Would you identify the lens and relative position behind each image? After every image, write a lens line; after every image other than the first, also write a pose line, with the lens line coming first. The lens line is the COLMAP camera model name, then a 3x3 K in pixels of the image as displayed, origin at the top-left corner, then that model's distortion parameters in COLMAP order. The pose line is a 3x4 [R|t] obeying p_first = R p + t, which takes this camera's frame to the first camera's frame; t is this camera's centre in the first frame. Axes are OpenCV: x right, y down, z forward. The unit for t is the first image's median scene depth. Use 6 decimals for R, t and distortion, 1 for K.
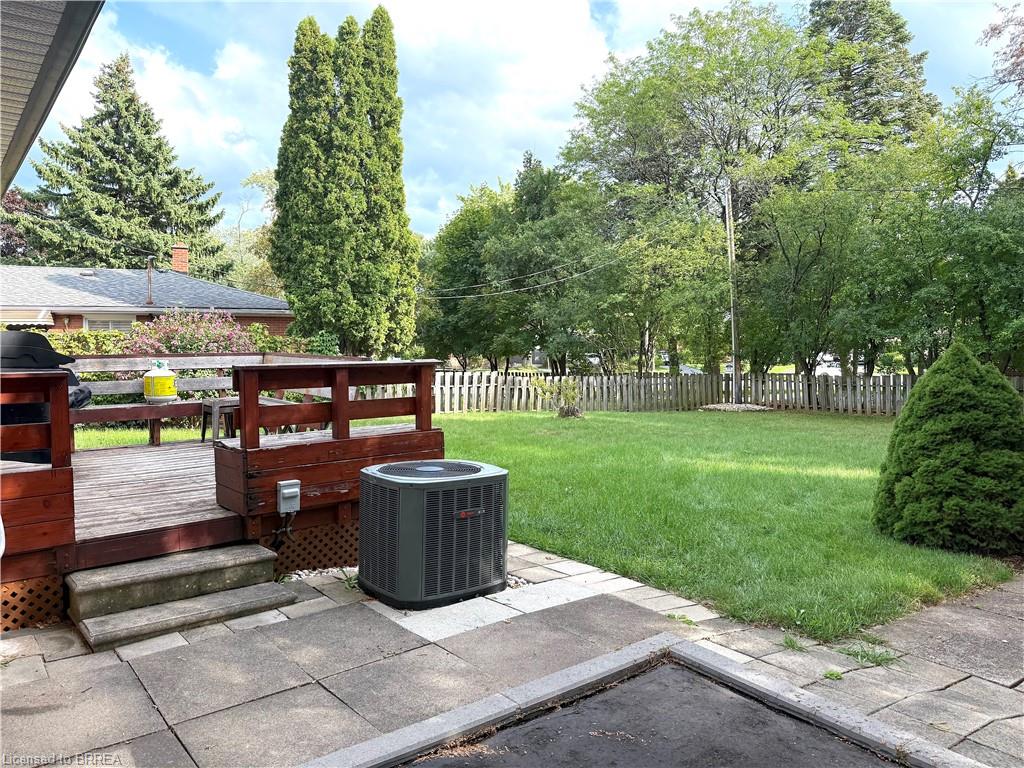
lens RADIAL K [[715.6, 0, 512.0], [0, 715.6, 384.0], [0, 0, 1]] dist [-0.007436, -0.004940]
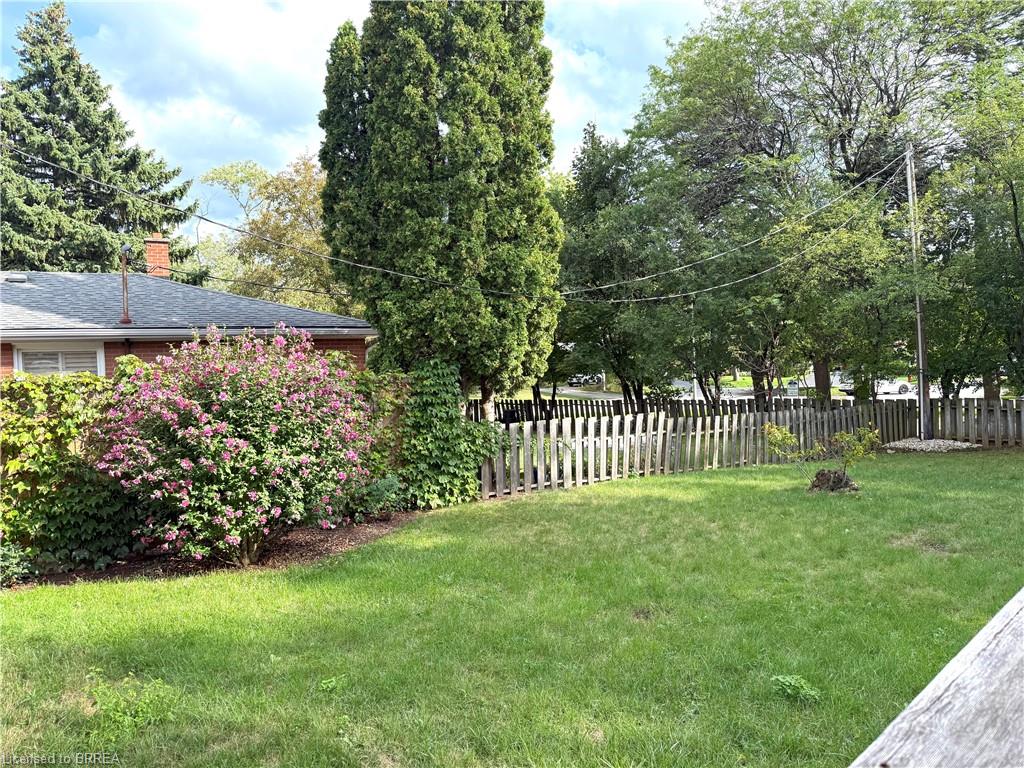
lens RADIAL K [[730.7, 0, 510.5], [0, 730.7, 378.3], [0, 0, 1]] dist [0.003731, -0.002913]
pose [[0.997341, -0.028686, 0.066992, -0.143598], [0.030700, 0.999101, -0.029226, -0.023179], [-0.066093, 0.031205, 0.997325, 0.228008]]
